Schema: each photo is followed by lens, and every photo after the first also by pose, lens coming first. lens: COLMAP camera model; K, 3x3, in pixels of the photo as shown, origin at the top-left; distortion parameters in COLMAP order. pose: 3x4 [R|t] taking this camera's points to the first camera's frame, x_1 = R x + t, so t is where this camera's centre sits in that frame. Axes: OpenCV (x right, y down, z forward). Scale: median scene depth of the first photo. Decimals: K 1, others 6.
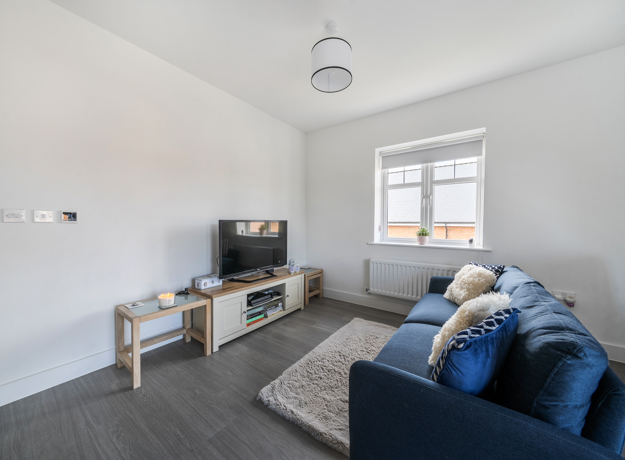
lens RADIAL K [[242.6, 0, 312.5], [0, 242.6, 230.0], [0, 0, 1]] dist [0.001051, 0.000070]
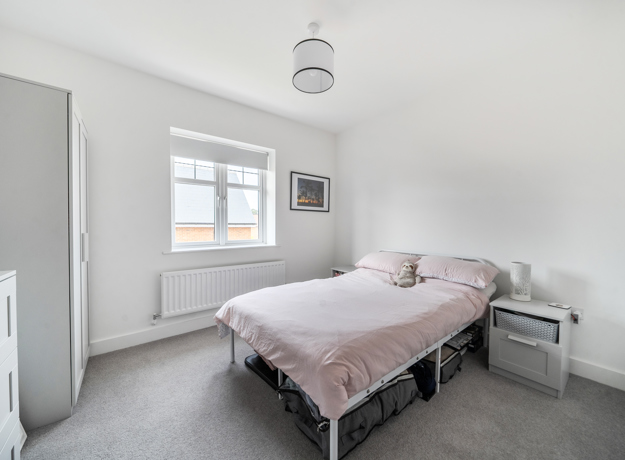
lens RADIAL K [[242.6, 0, 312.5], [0, 242.6, 230.0], [0, 0, 1]] dist [0.001051, 0.000070]
pose [[0.252926, -0.033556, 0.966903, -0.385332], [0.019532, 0.999372, 0.029574, -0.028695], [-0.967288, 0.011405, 0.253423, 0.393687]]
